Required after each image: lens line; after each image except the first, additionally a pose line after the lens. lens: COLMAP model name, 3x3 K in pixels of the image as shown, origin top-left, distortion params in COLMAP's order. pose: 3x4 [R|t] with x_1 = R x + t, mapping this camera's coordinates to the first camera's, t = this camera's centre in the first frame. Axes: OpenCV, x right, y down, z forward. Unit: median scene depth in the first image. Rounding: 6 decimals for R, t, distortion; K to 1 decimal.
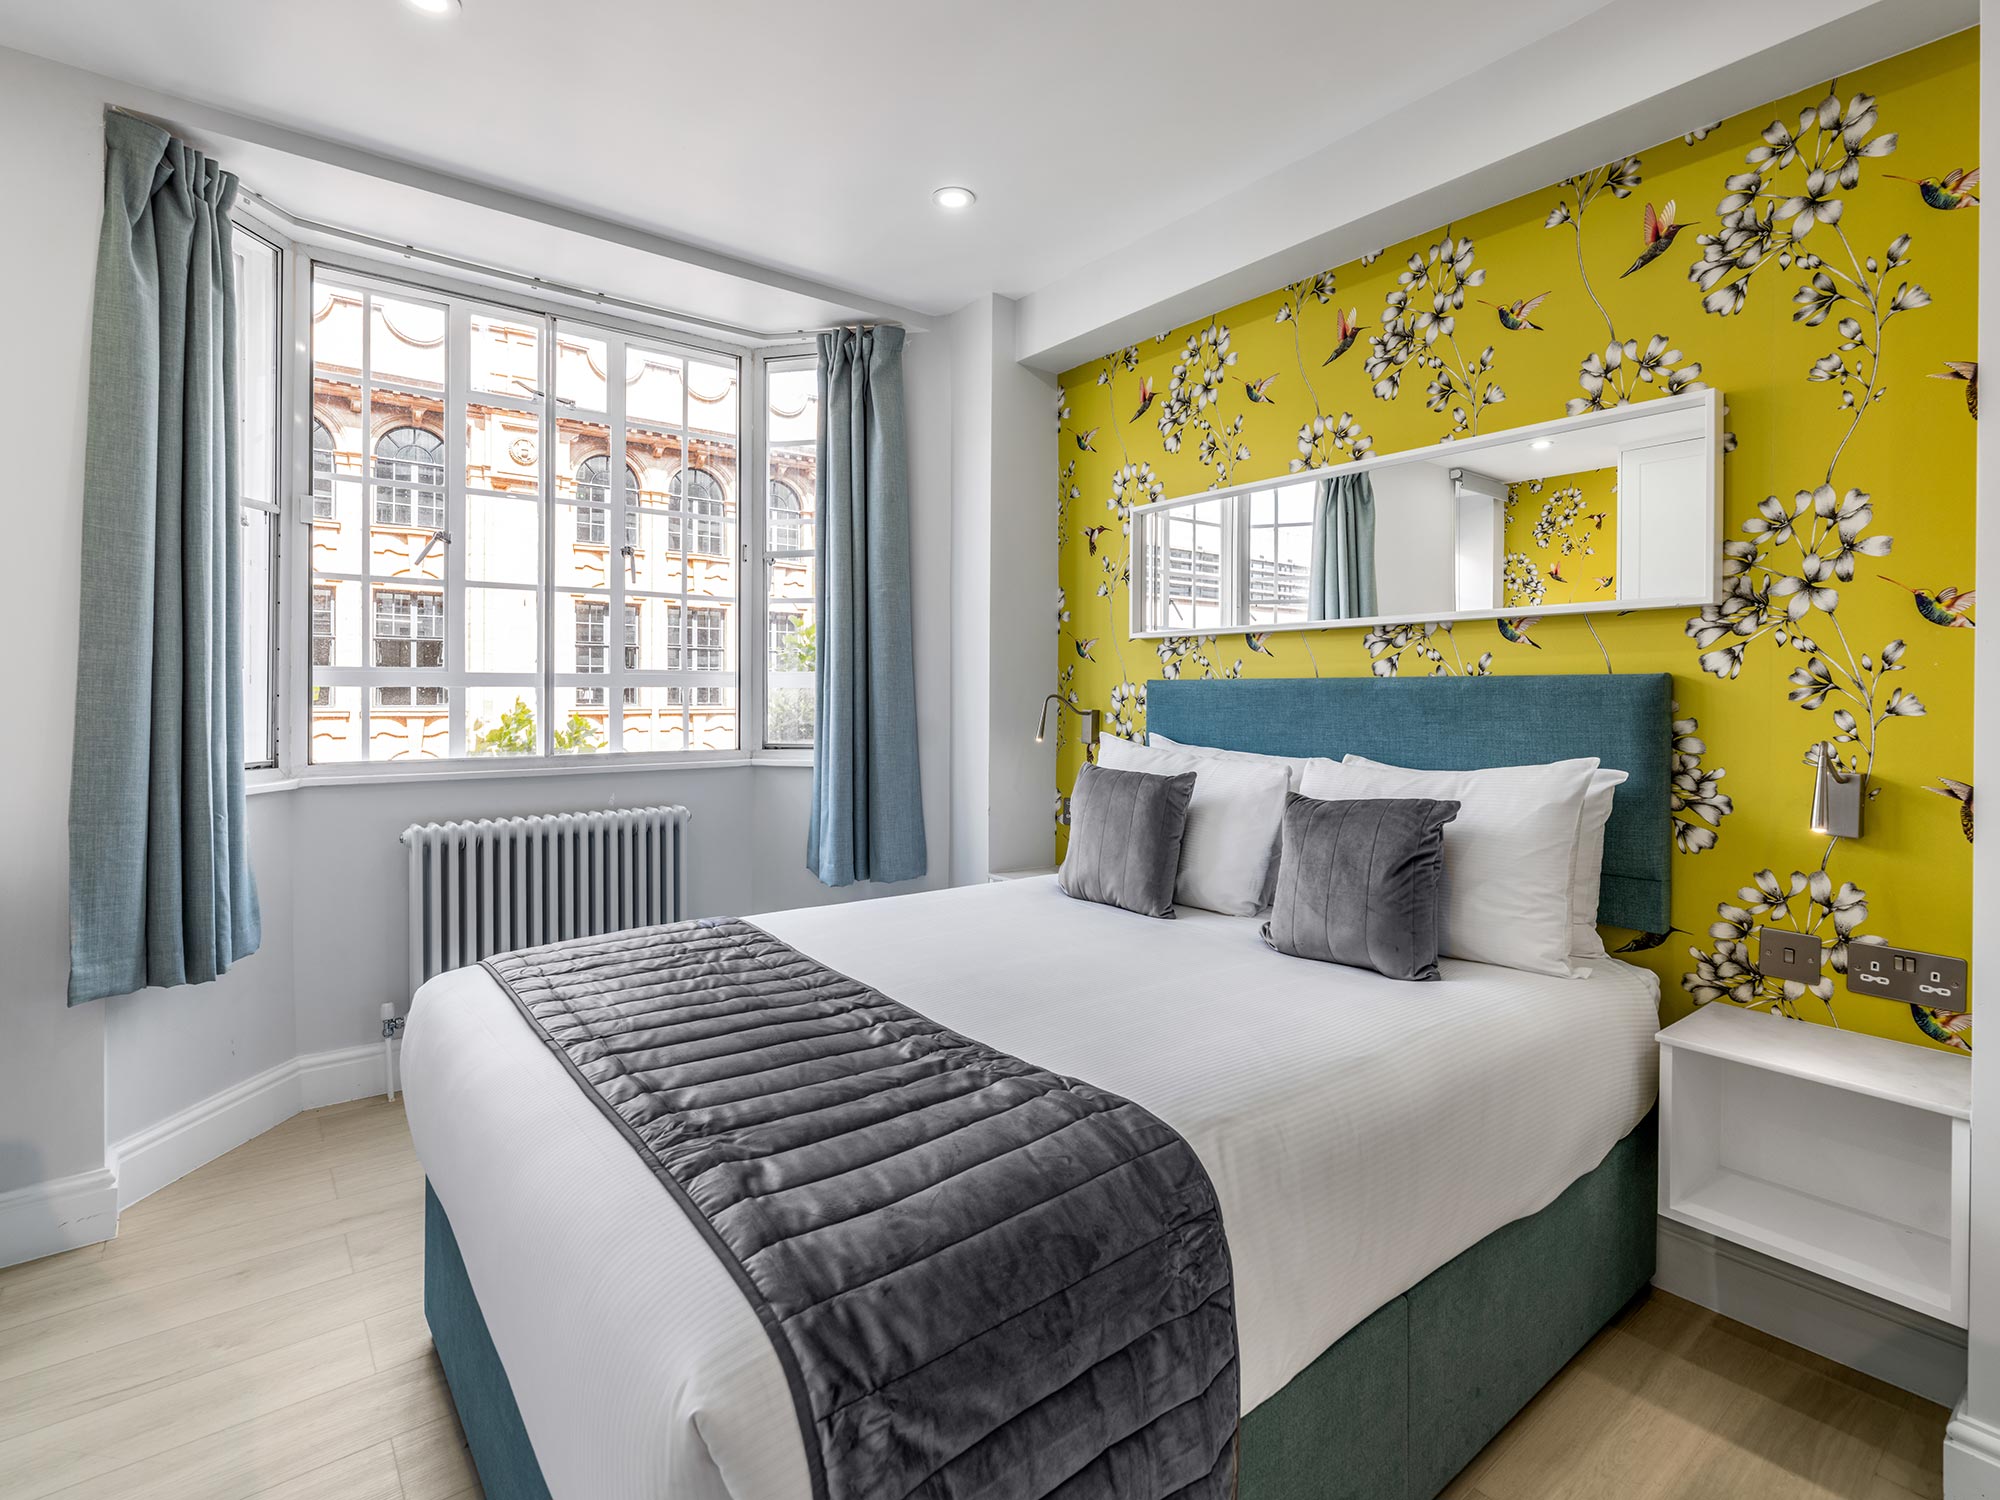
lens RADIAL K [[974.8, 0, 999.7], [0, 974.8, 692.6], [0, 0, 1]] dist [-0.000194, 0.001293]
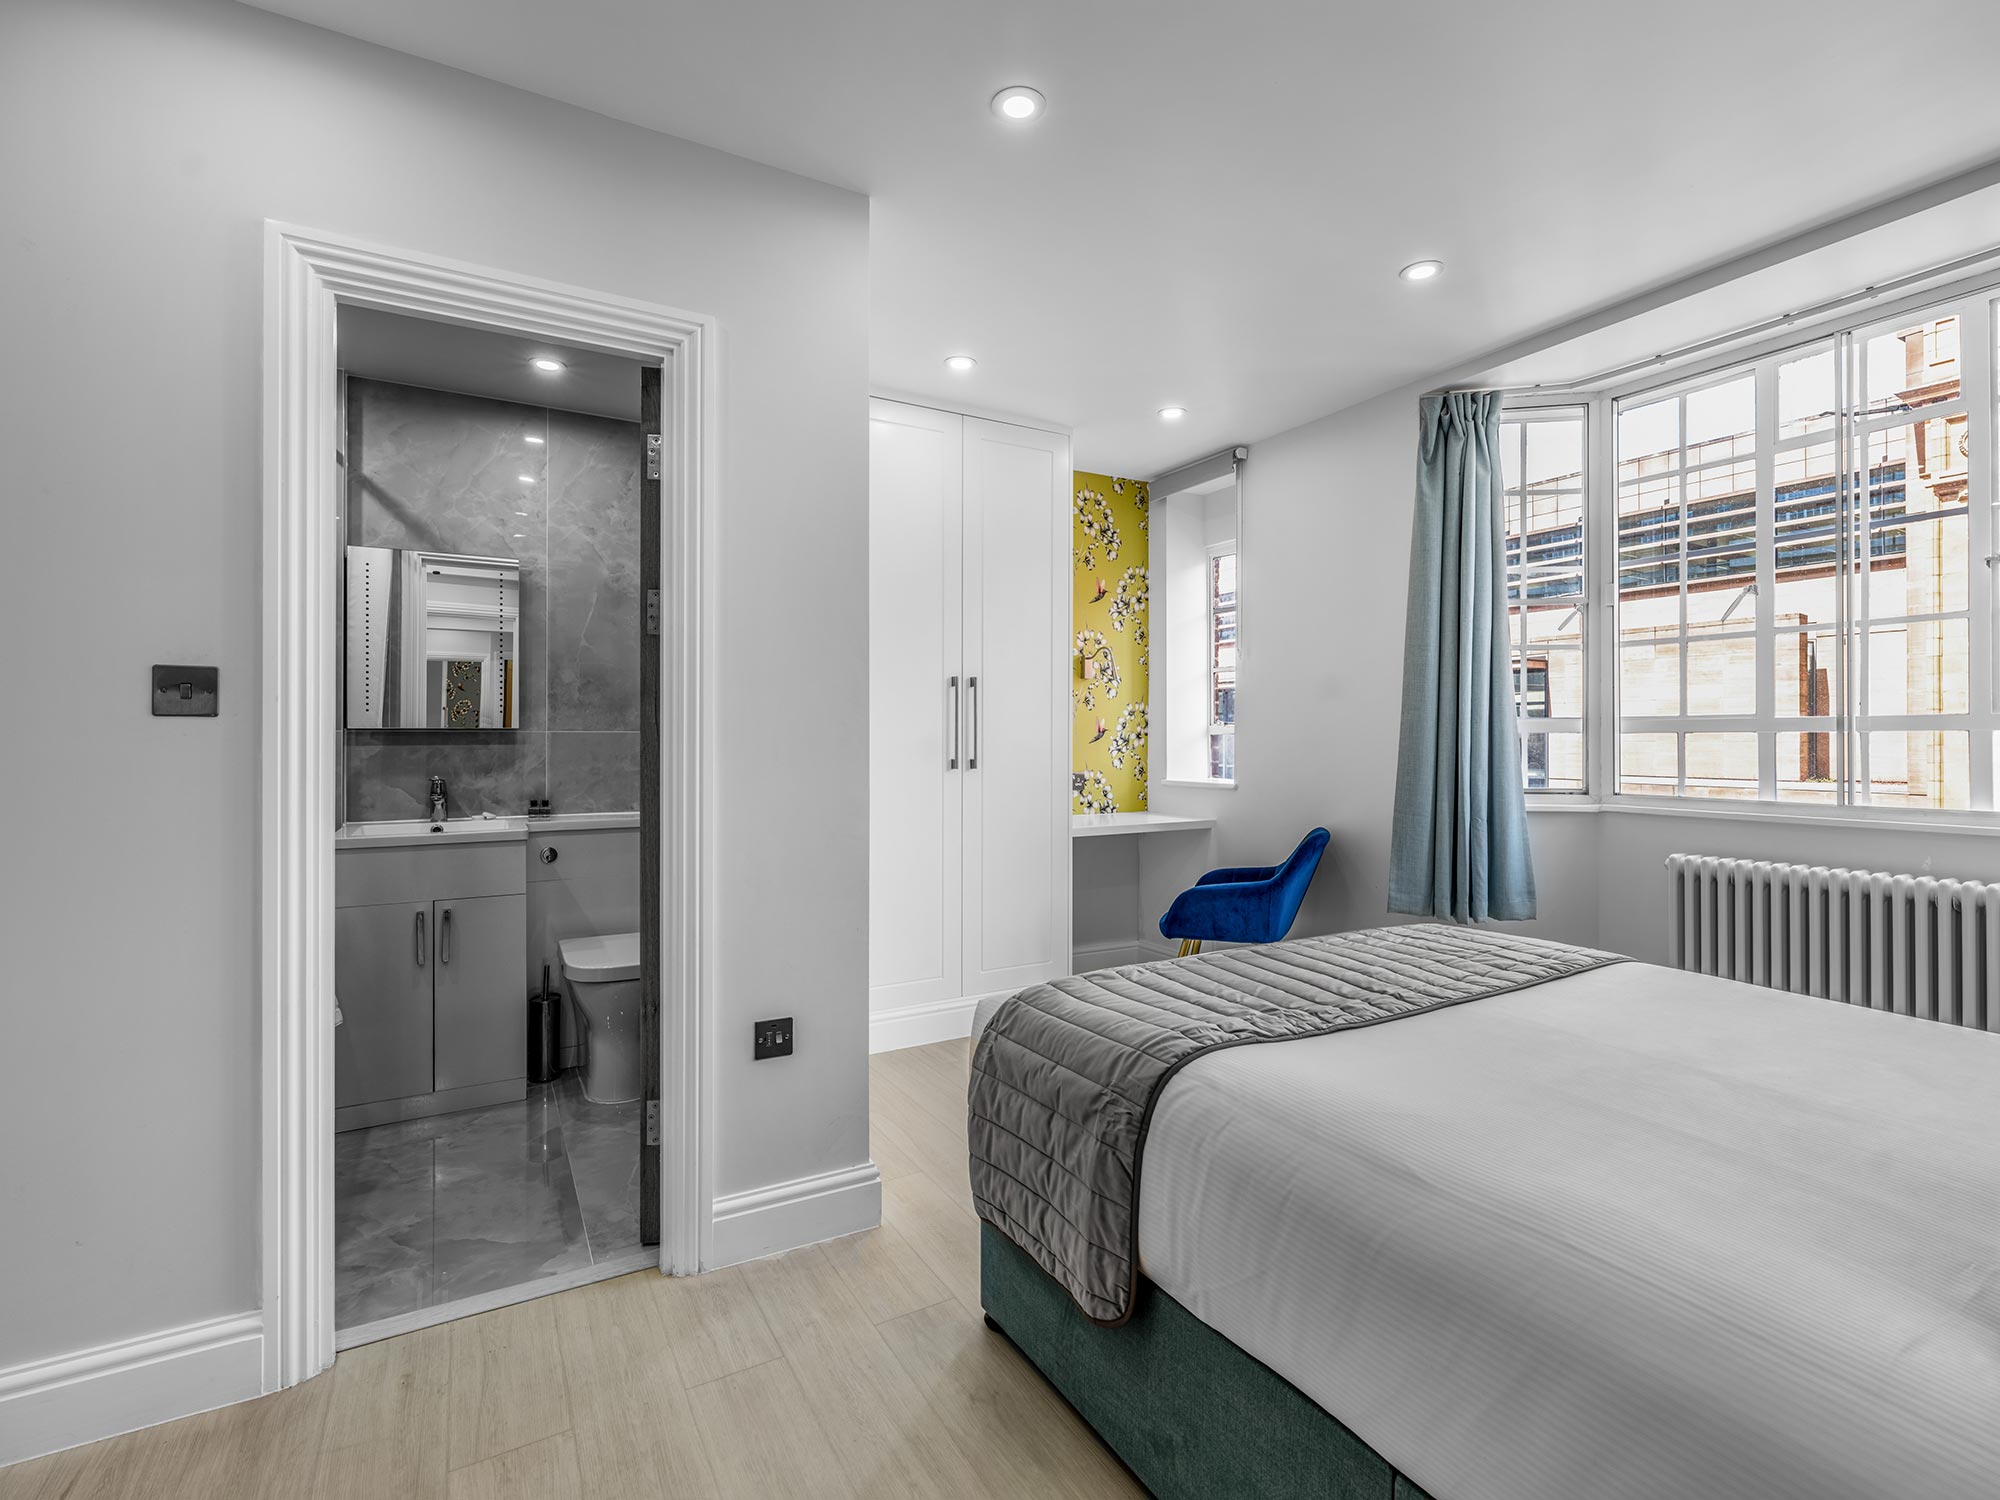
lens RADIAL K [[919.9, 0, 1001.0], [0, 919.9, 731.3], [0, 0, 1]] dist [-0.001388, 0.000201]
pose [[-0.142061, -0.009668, -0.989811, 0.607992], [-0.000464, 0.999953, -0.009701, 0.002895], [0.989858, -0.000919, -0.142059, 0.389477]]
